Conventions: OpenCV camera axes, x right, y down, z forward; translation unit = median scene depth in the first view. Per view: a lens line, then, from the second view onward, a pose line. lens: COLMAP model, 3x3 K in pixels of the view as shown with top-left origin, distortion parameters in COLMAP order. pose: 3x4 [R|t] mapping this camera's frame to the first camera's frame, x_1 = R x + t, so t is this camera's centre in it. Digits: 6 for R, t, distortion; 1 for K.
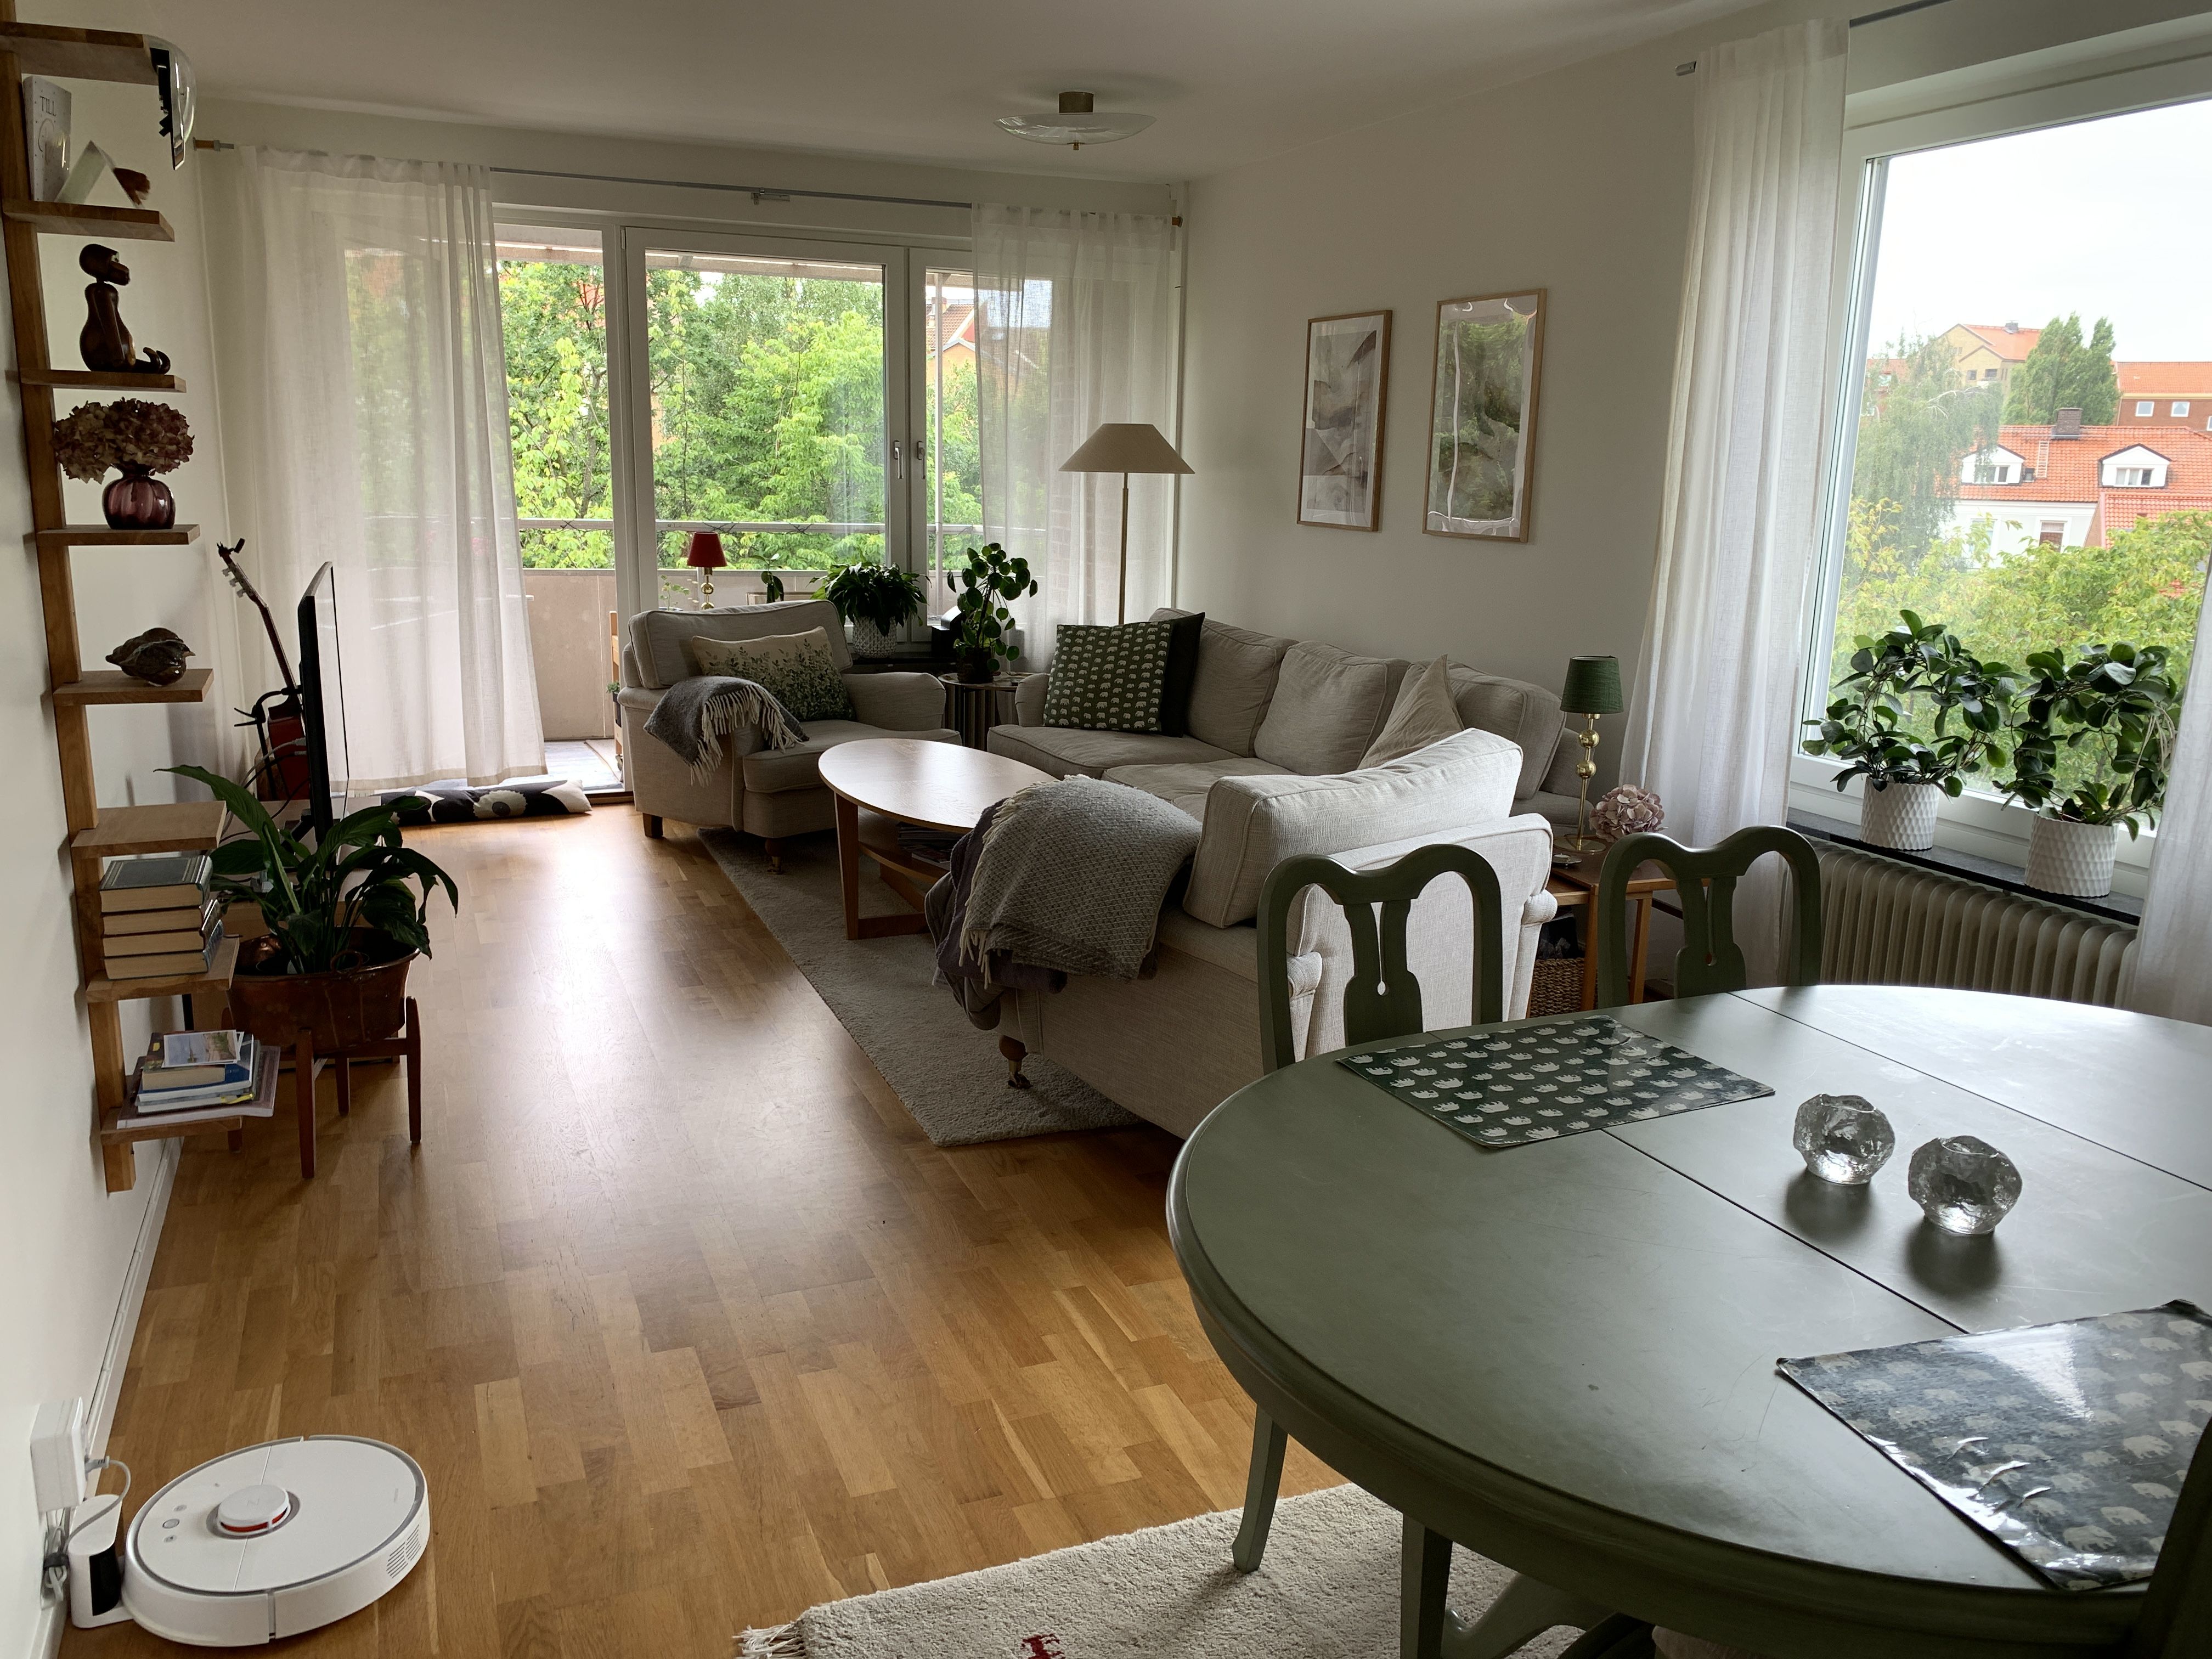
lens RADIAL K [[1689.0, 0, 1114.7], [0, 1689.0, 837.8], [0, 0, 1]] dist [0.009454, -0.021951]
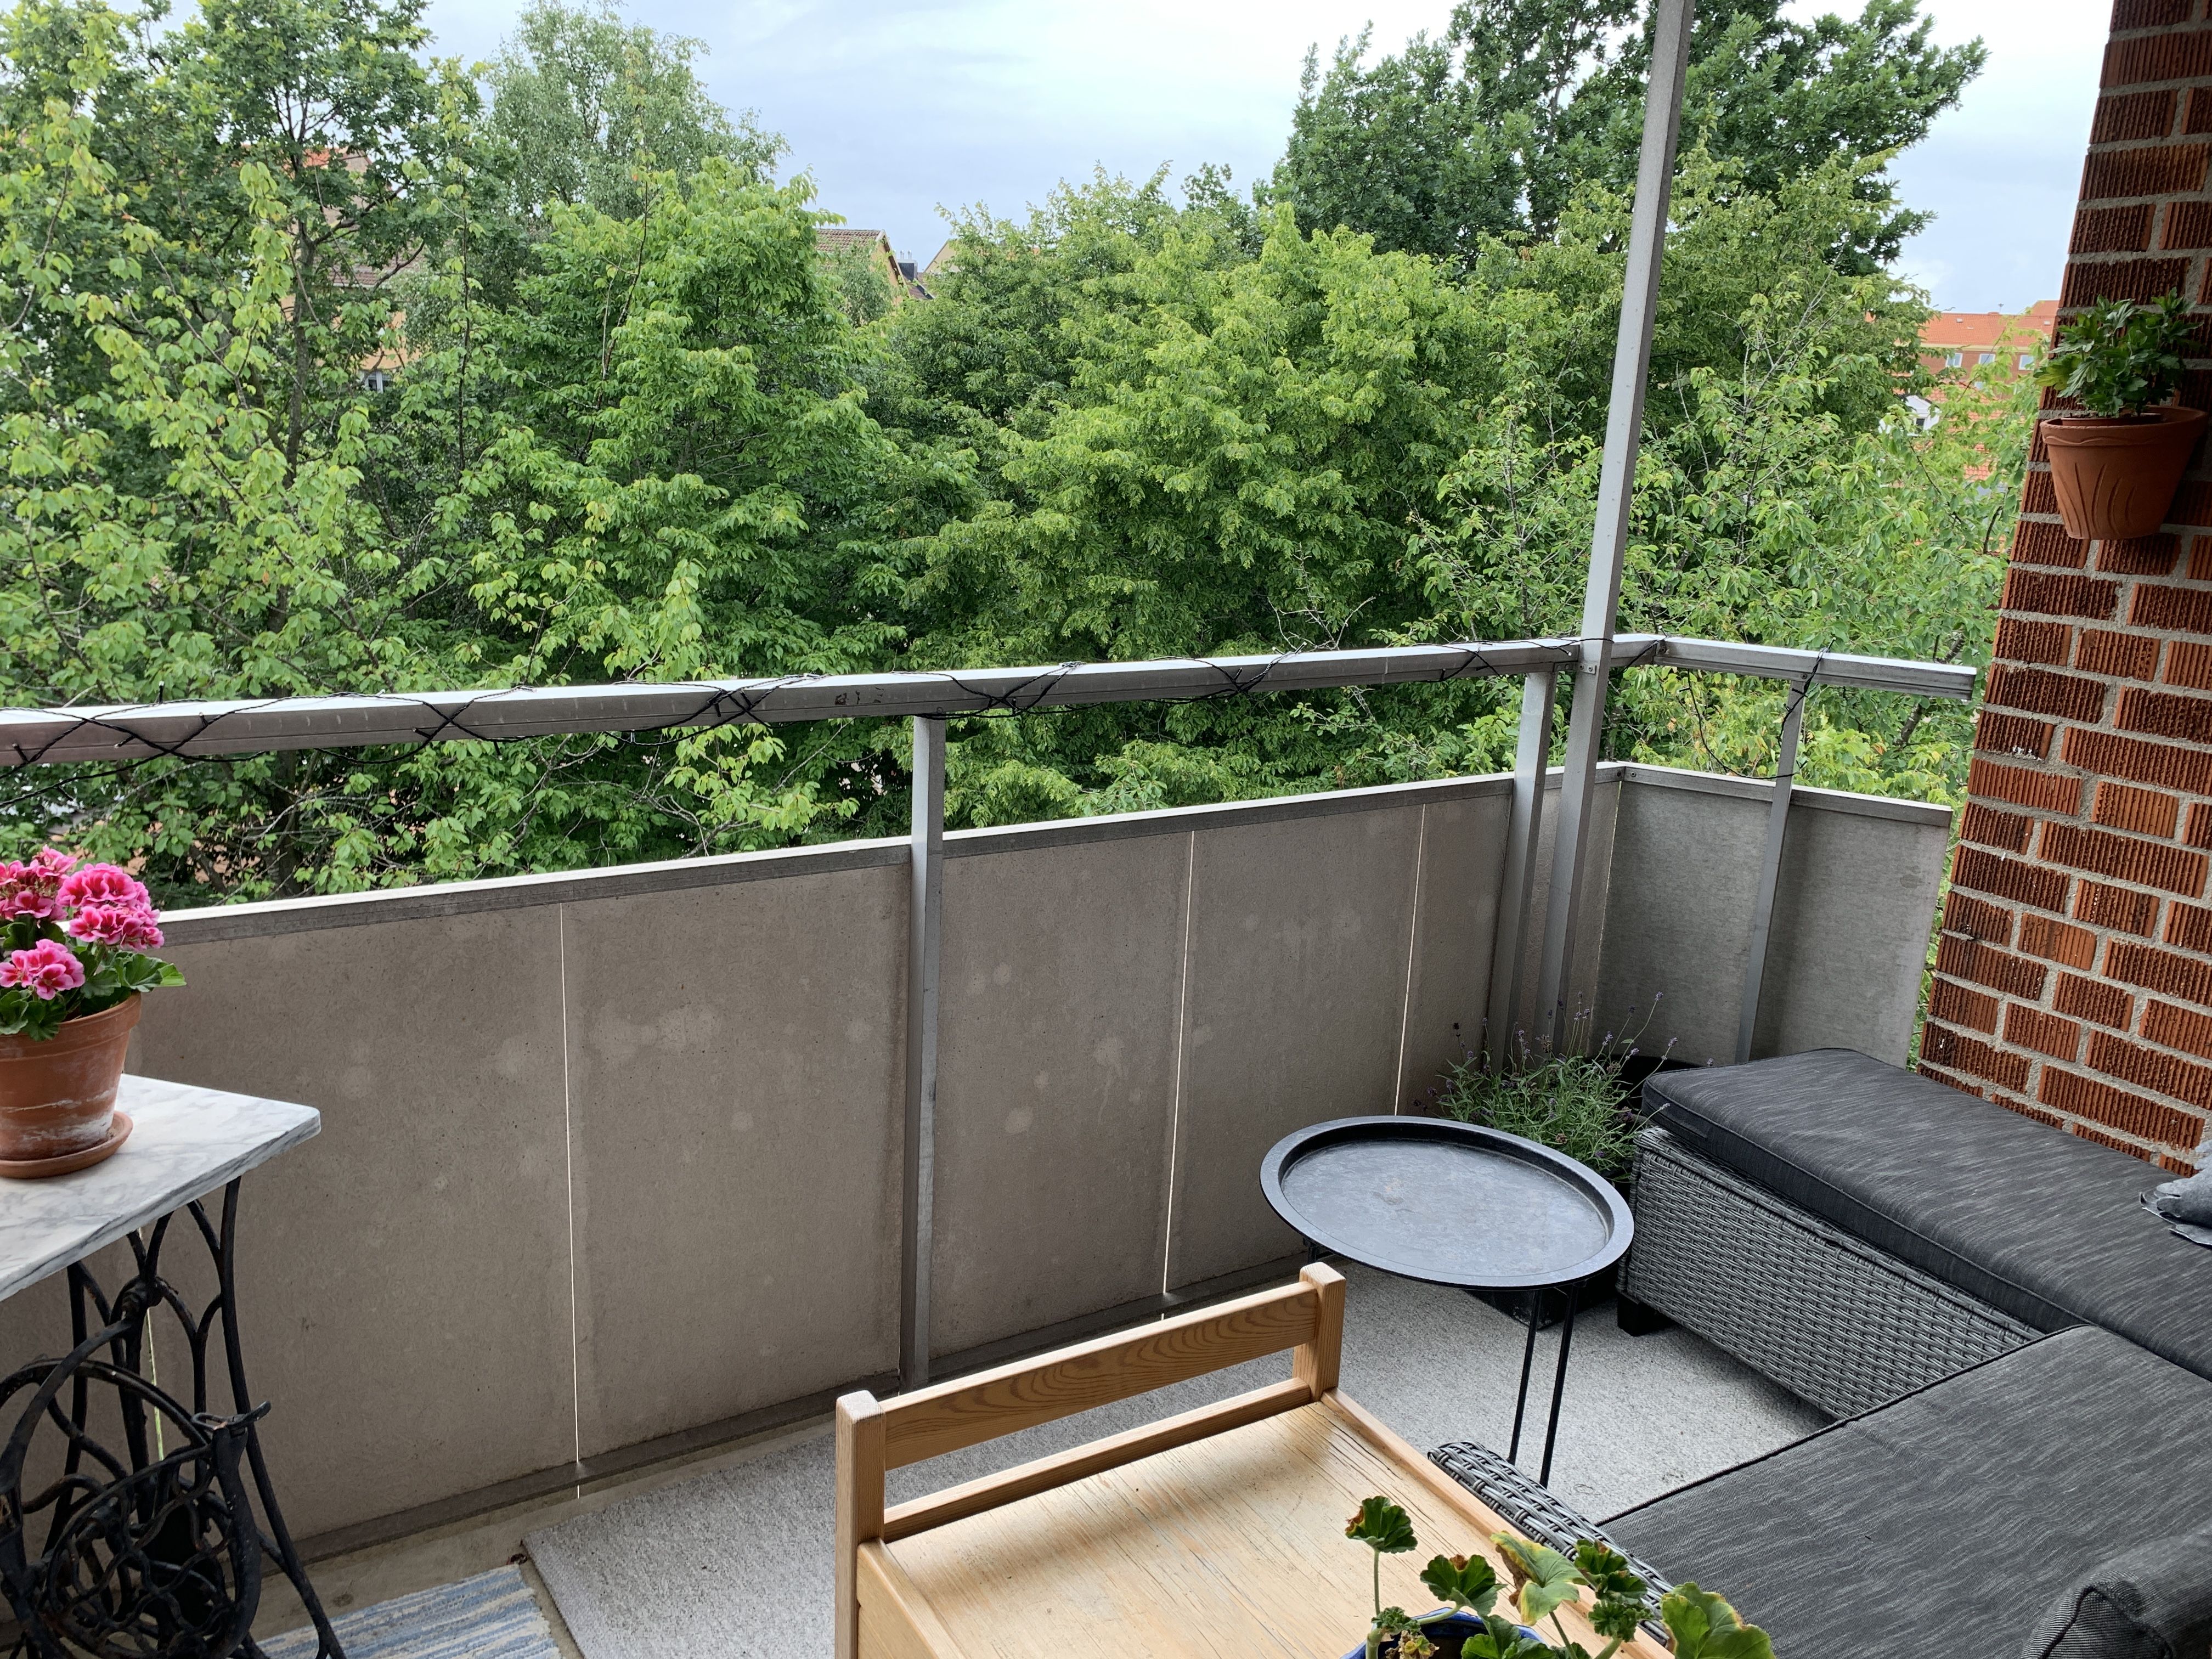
lens RADIAL K [[1689.0, 0, 1096.8], [0, 1689.0, 816.7], [0, 0, 1]] dist [0.009454, -0.021951]
pose [[0.987993, -0.018282, 0.153415, -0.120416], [0.012909, 0.999270, 0.035944, -0.080609], [-0.153960, -0.033532, 0.987508, 0.334331]]
